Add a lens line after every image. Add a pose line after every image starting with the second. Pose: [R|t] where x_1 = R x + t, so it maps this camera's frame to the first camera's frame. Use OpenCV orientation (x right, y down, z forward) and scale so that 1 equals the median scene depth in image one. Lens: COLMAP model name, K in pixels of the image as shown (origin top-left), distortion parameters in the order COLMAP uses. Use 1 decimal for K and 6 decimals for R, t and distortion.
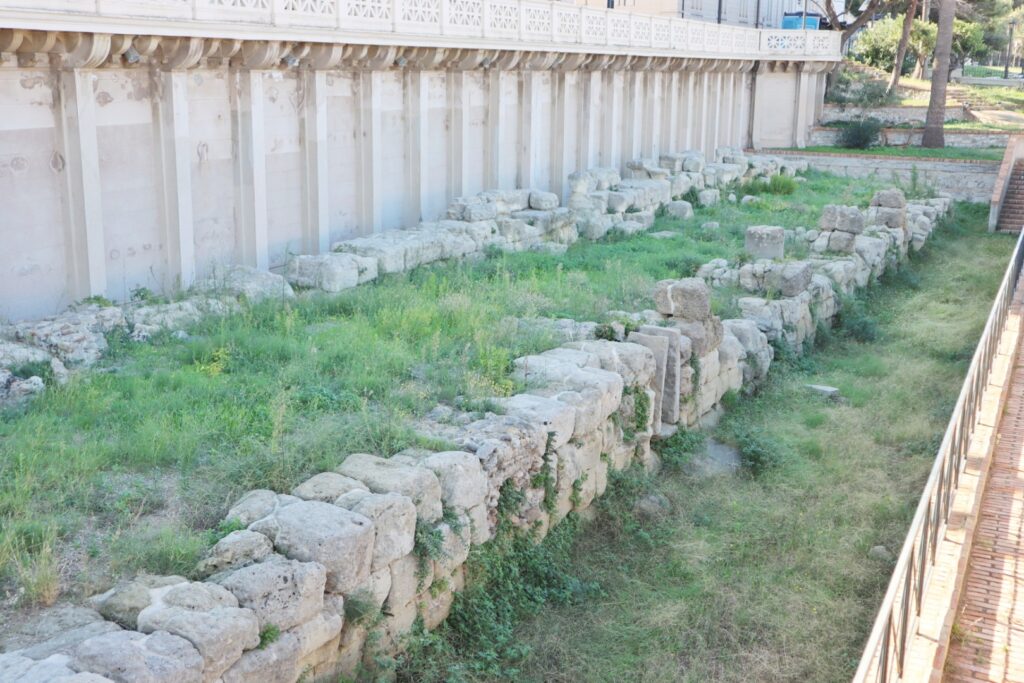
lens RADIAL K [[1180.7, 0, 512.0], [0, 1180.7, 341.5], [0, 0, 1]] dist [0.002271, 0.048530]
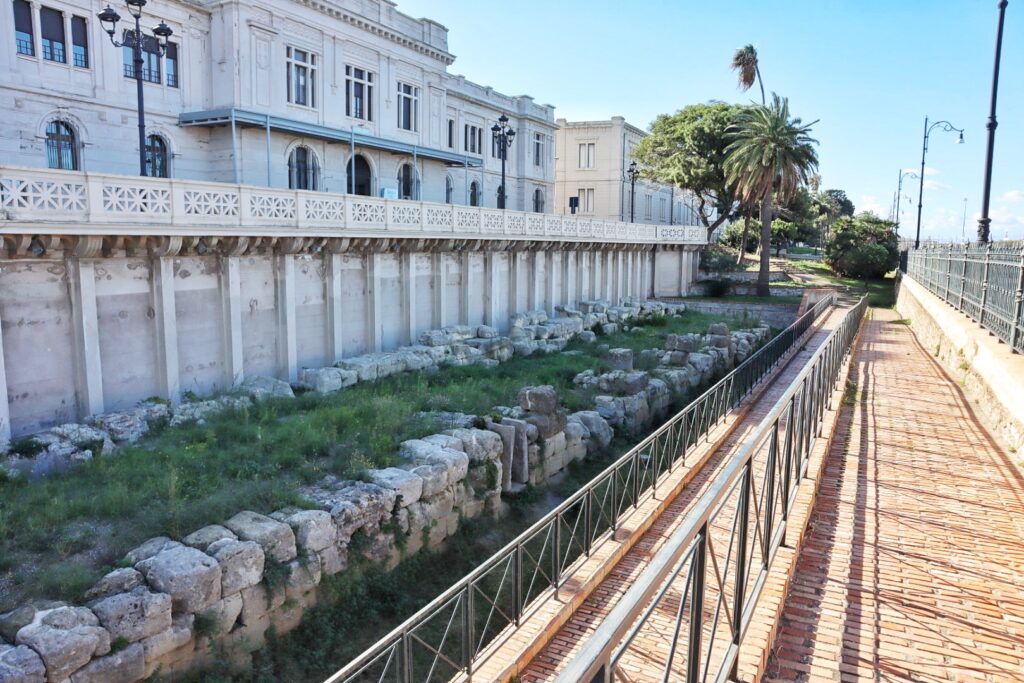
lens RADIAL K [[713.9, 0, 512.0], [0, 713.9, 341.5], [0, 0, 1]] dist [-0.130751, 0.084987]
pose [[0.998952, -0.001067, -0.045752, 0.118345], [-0.003352, 0.995338, -0.096387, -0.016665], [0.045642, 0.096439, 0.994292, 0.056739]]
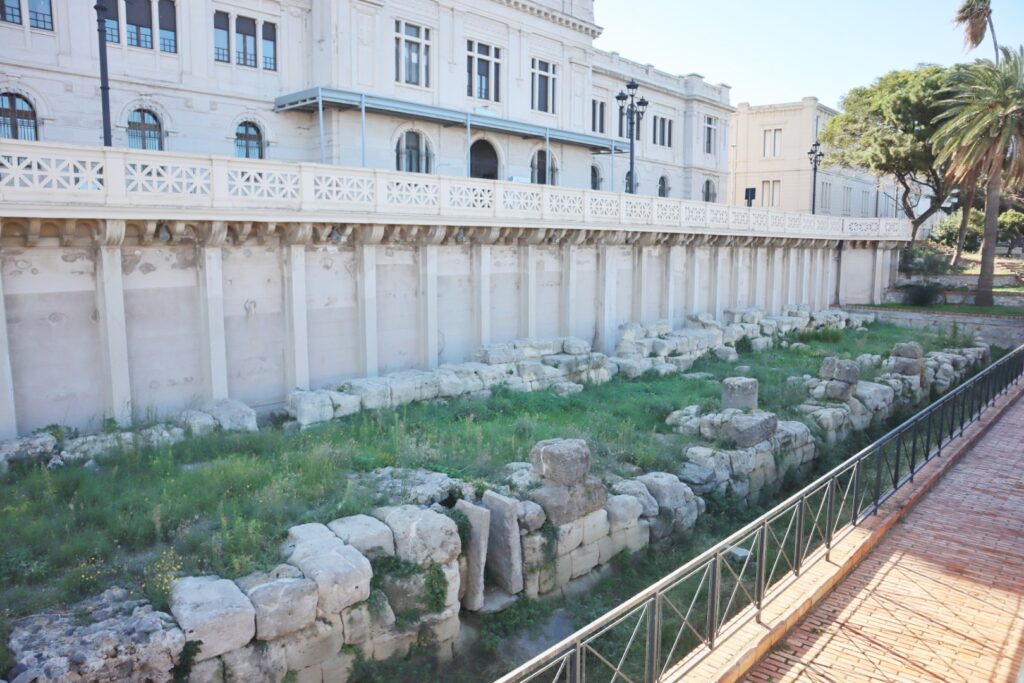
lens RADIAL K [[713.9, 0, 512.0], [0, 713.9, 341.5], [0, 0, 1]] dist [-0.130751, 0.084987]
pose [[0.949199, 0.028702, -0.313365, 0.224640], [-0.059912, 0.994100, -0.090423, -0.061048], [0.308921, 0.104604, 0.945318, 0.313591]]
